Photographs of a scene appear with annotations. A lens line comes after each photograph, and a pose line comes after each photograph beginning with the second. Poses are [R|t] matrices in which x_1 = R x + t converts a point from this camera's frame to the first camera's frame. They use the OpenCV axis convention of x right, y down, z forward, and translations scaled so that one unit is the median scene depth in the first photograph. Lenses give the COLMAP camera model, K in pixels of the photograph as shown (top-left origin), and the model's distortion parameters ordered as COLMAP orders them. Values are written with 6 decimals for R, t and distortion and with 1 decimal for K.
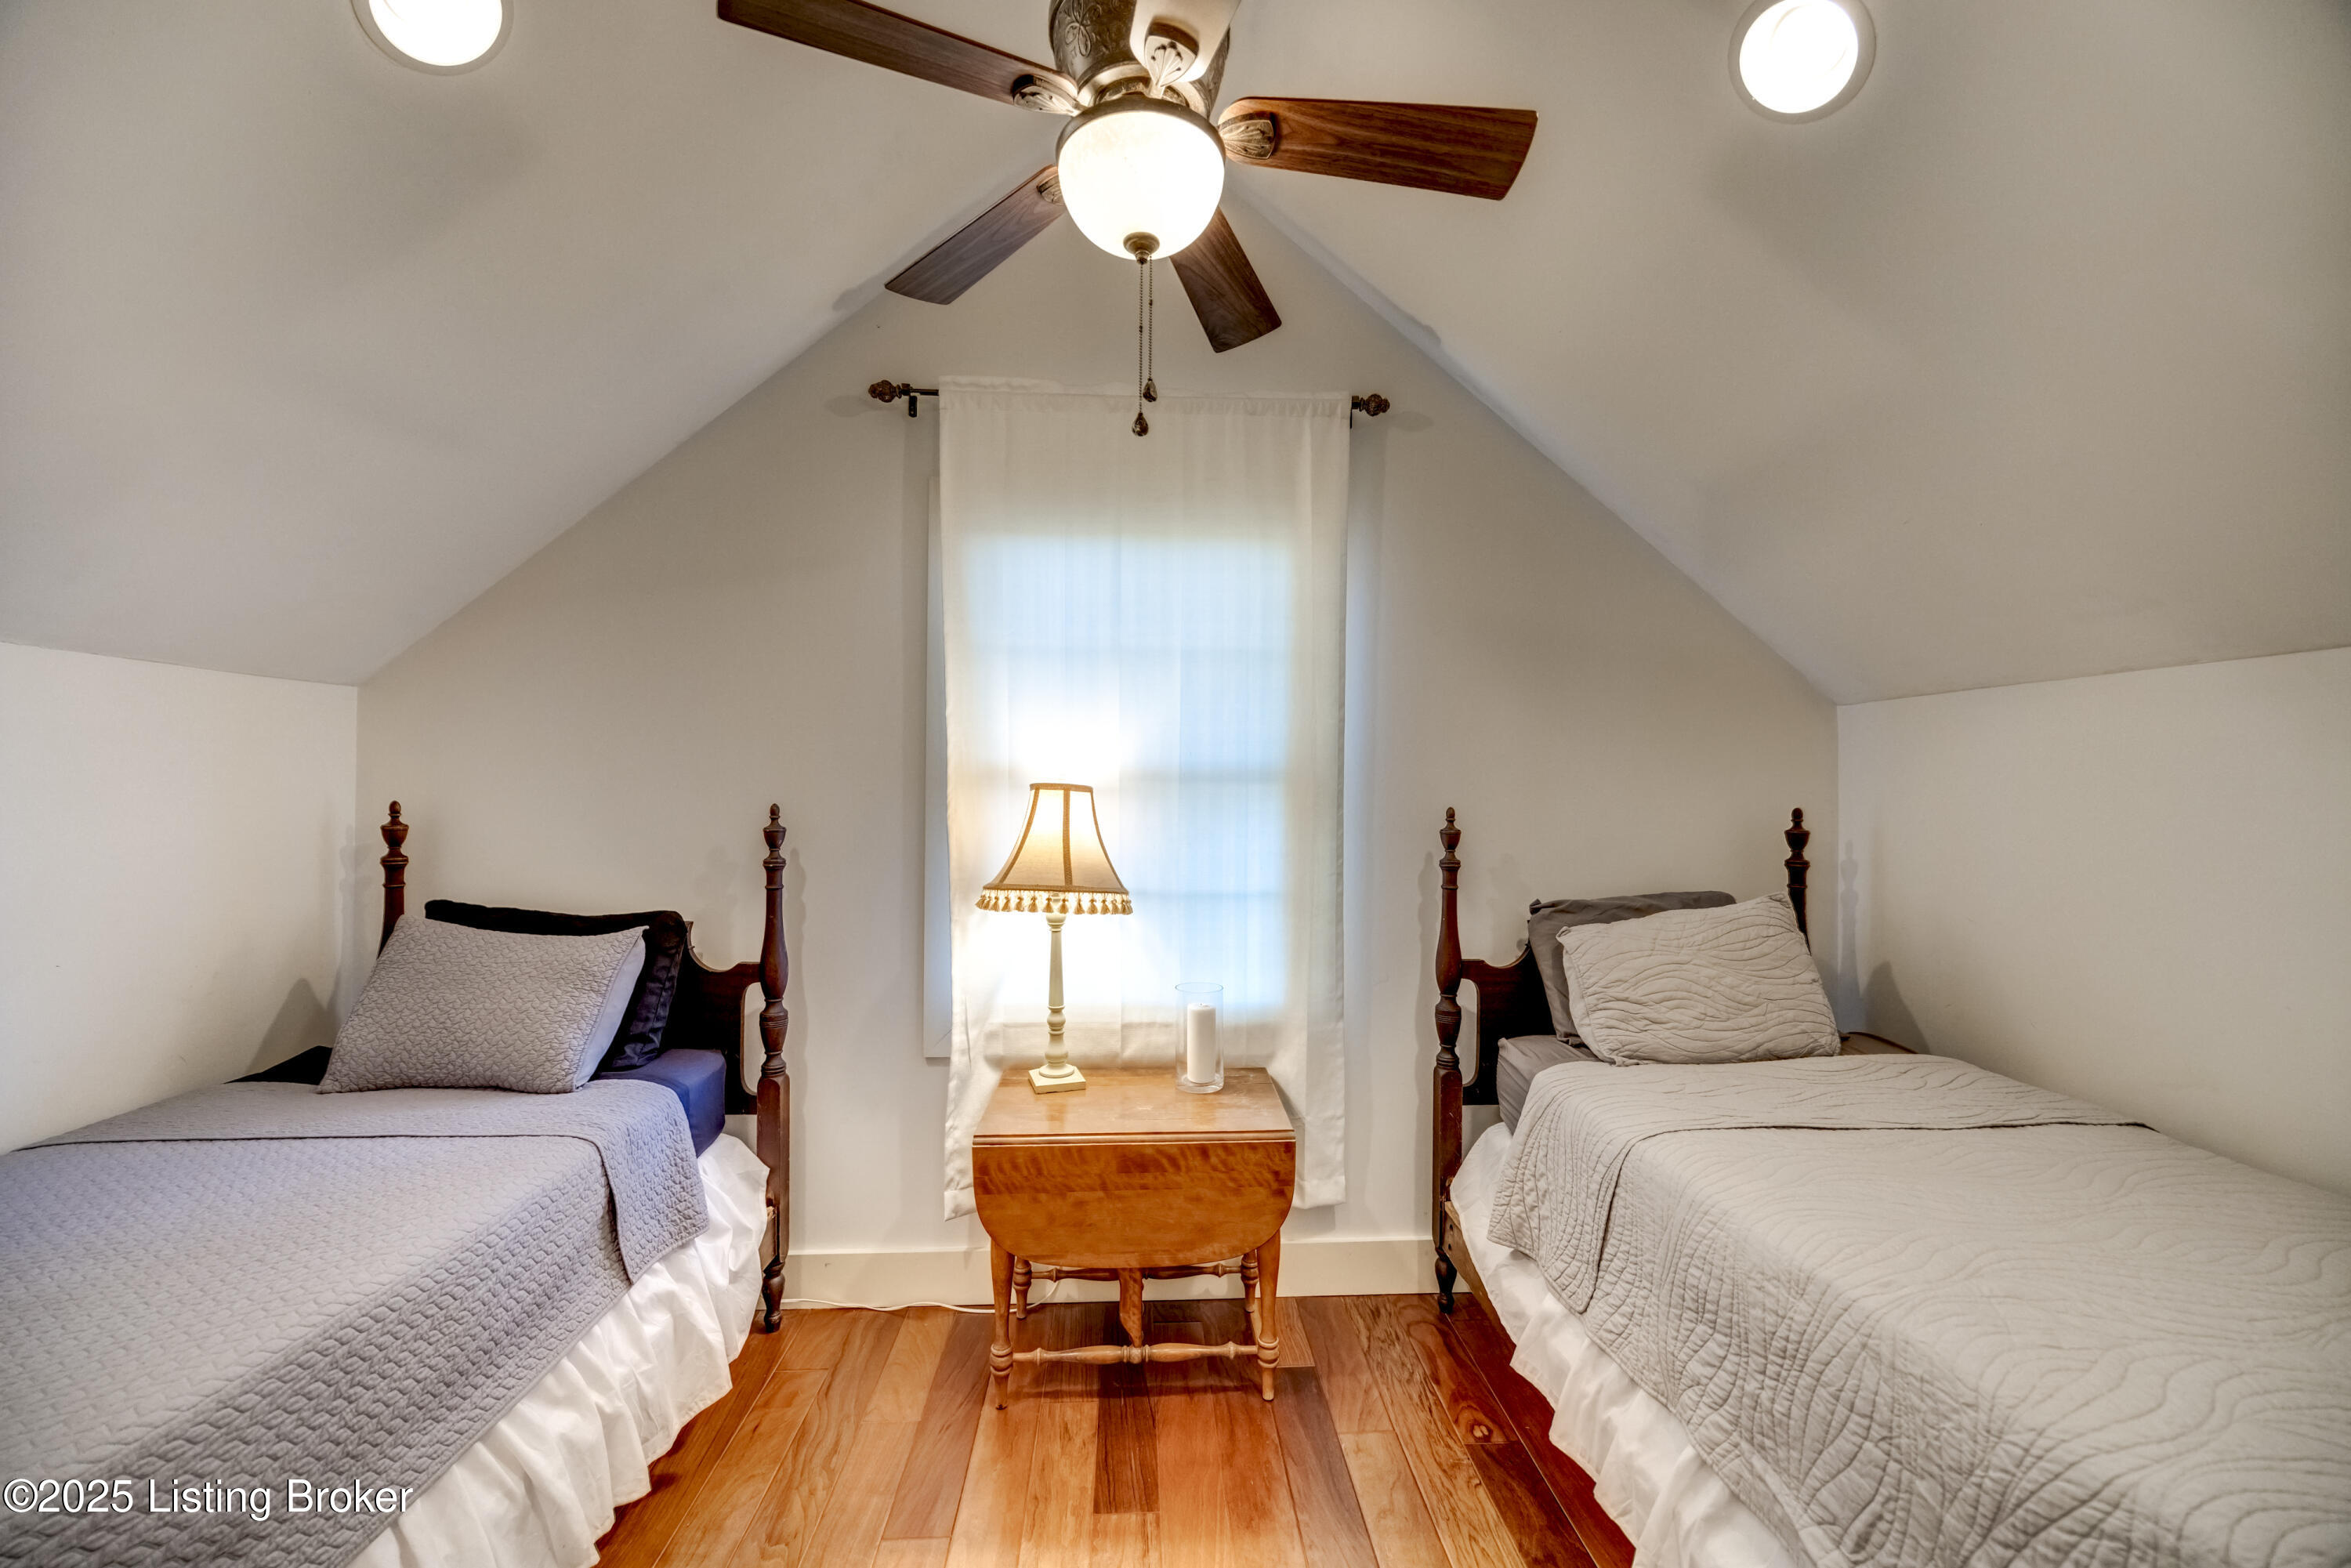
lens RADIAL K [[887.9, 0, 1175.5], [0, 887.9, 784.0], [0, 0, 1]] dist [-0.001494, -0.000133]
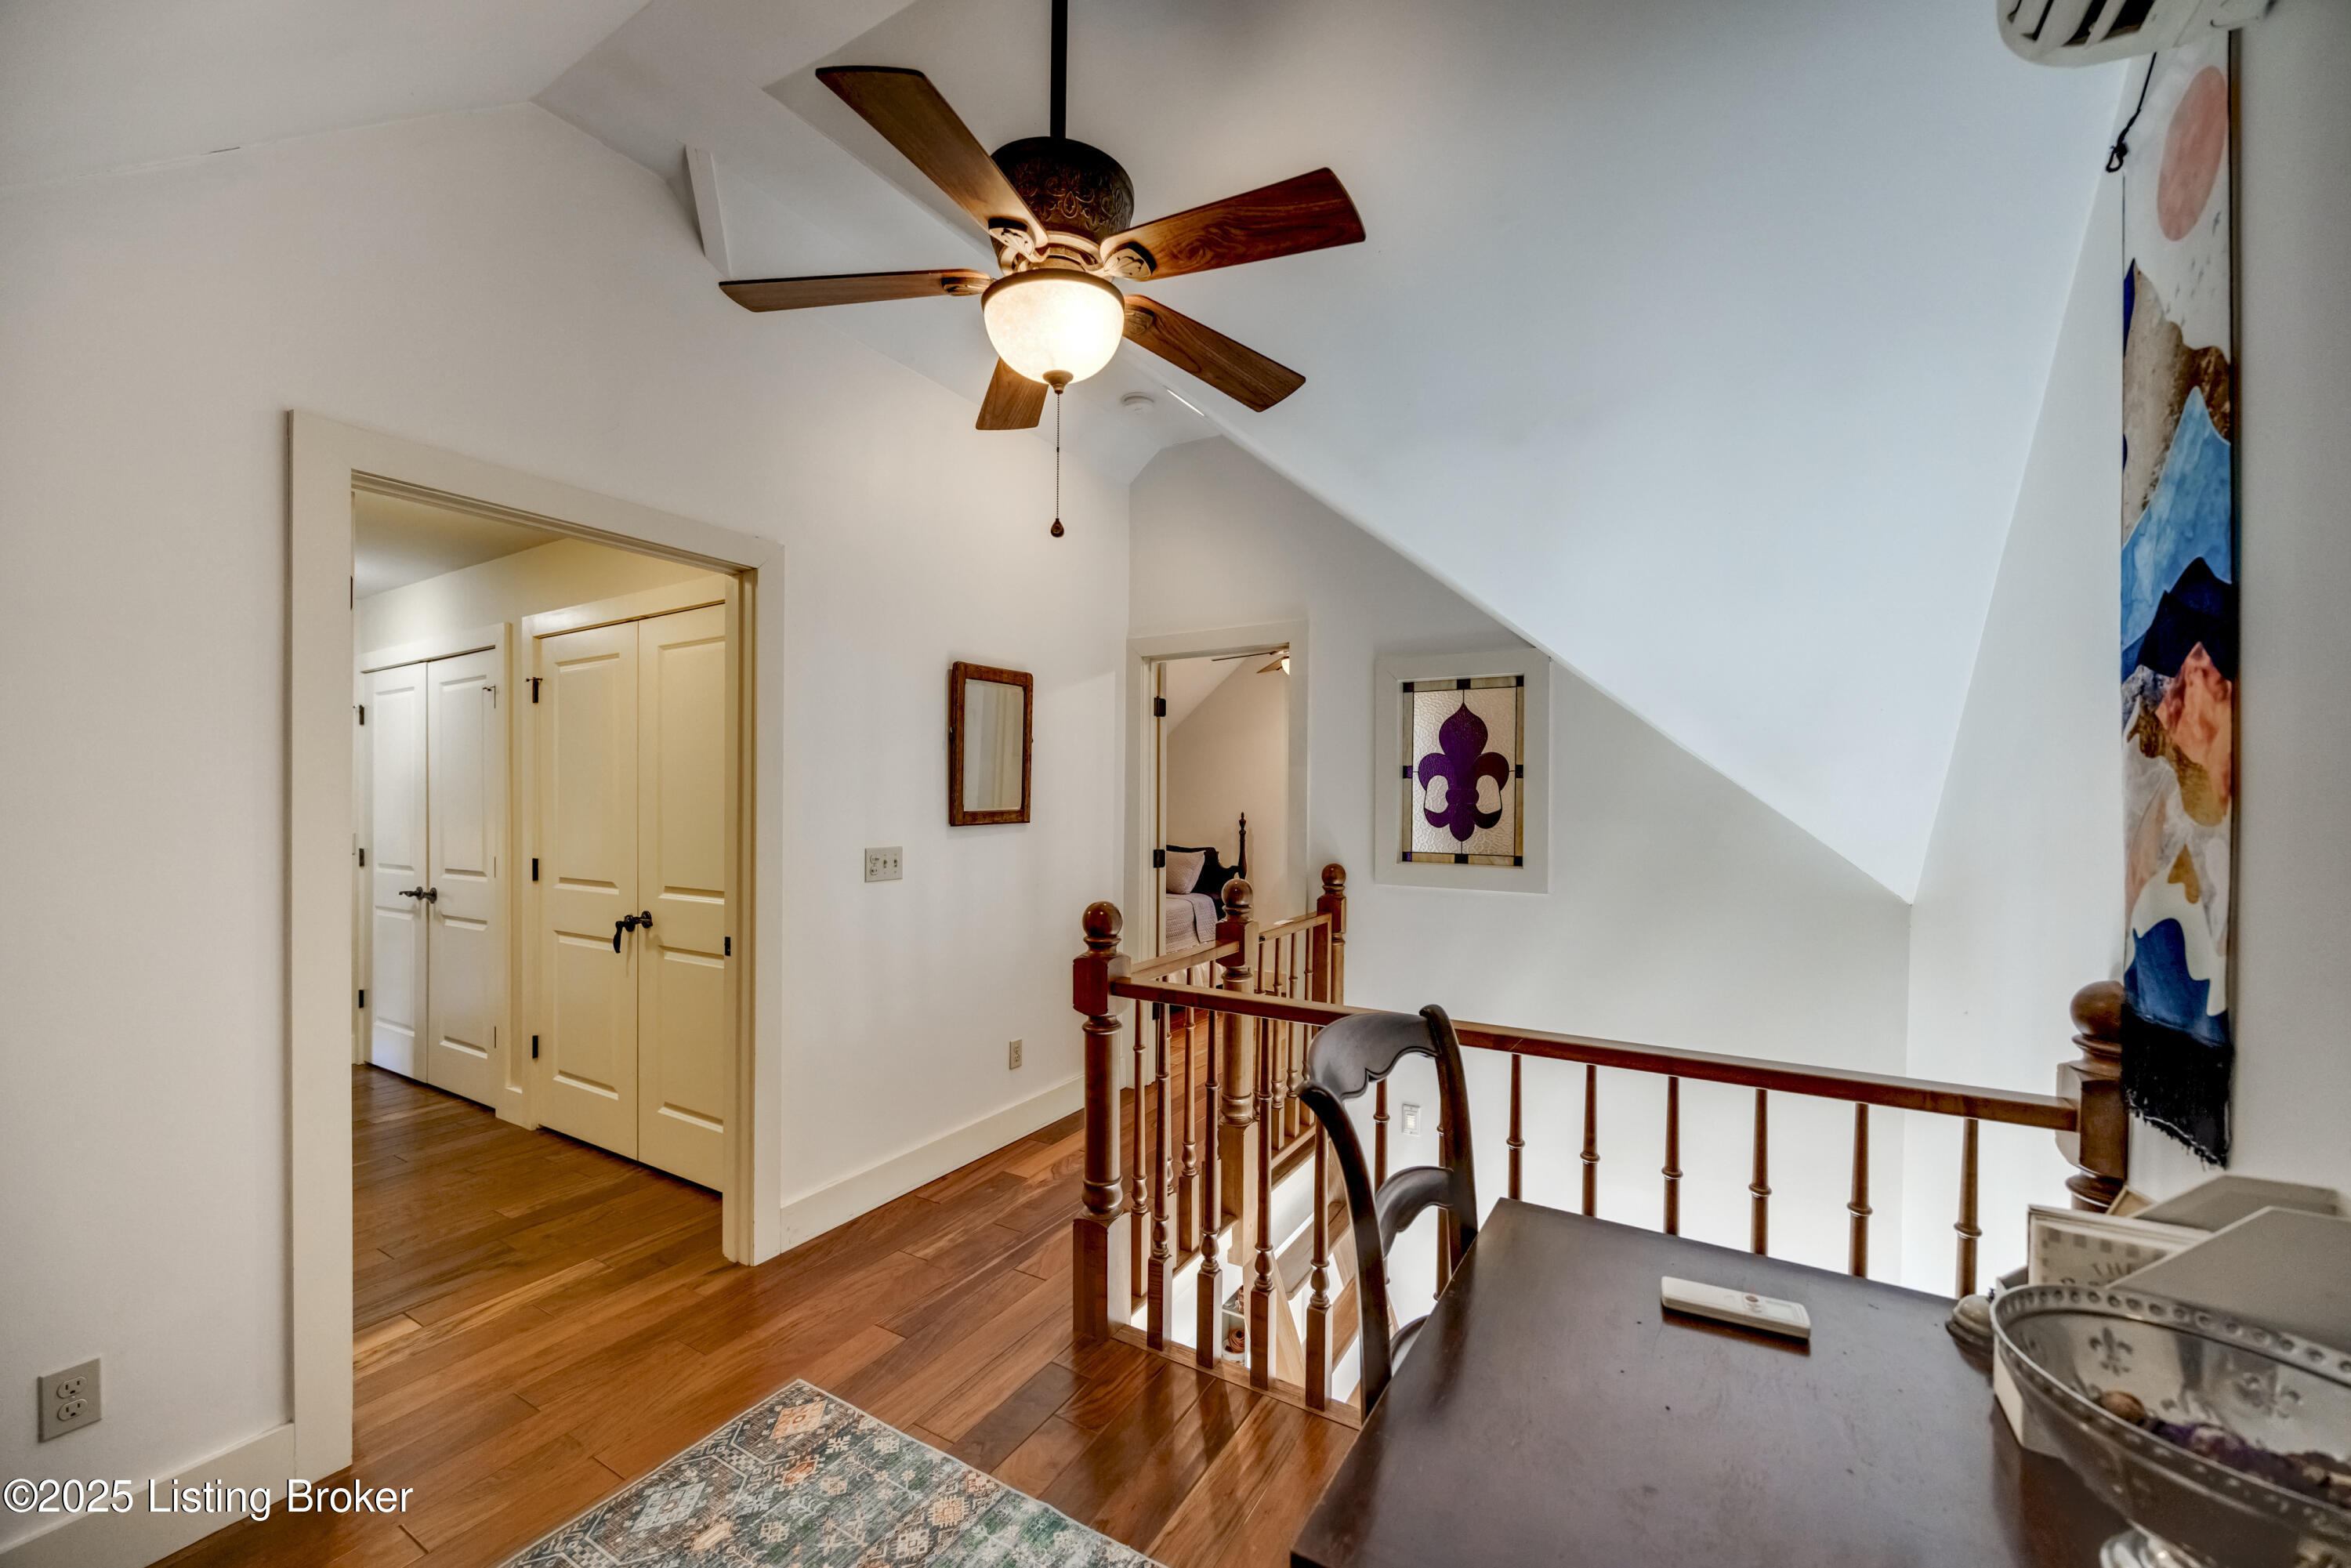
lens RADIAL K [[887.9, 0, 1175.5], [0, 887.9, 784.0], [0, 0, 1]] dist [-0.001494, -0.000133]
pose [[0.832966, -0.005962, -0.553293, 1.788748], [-0.001802, 0.999907, -0.013487, -0.056561], [0.553322, 0.012232, 0.832878, -2.844846]]
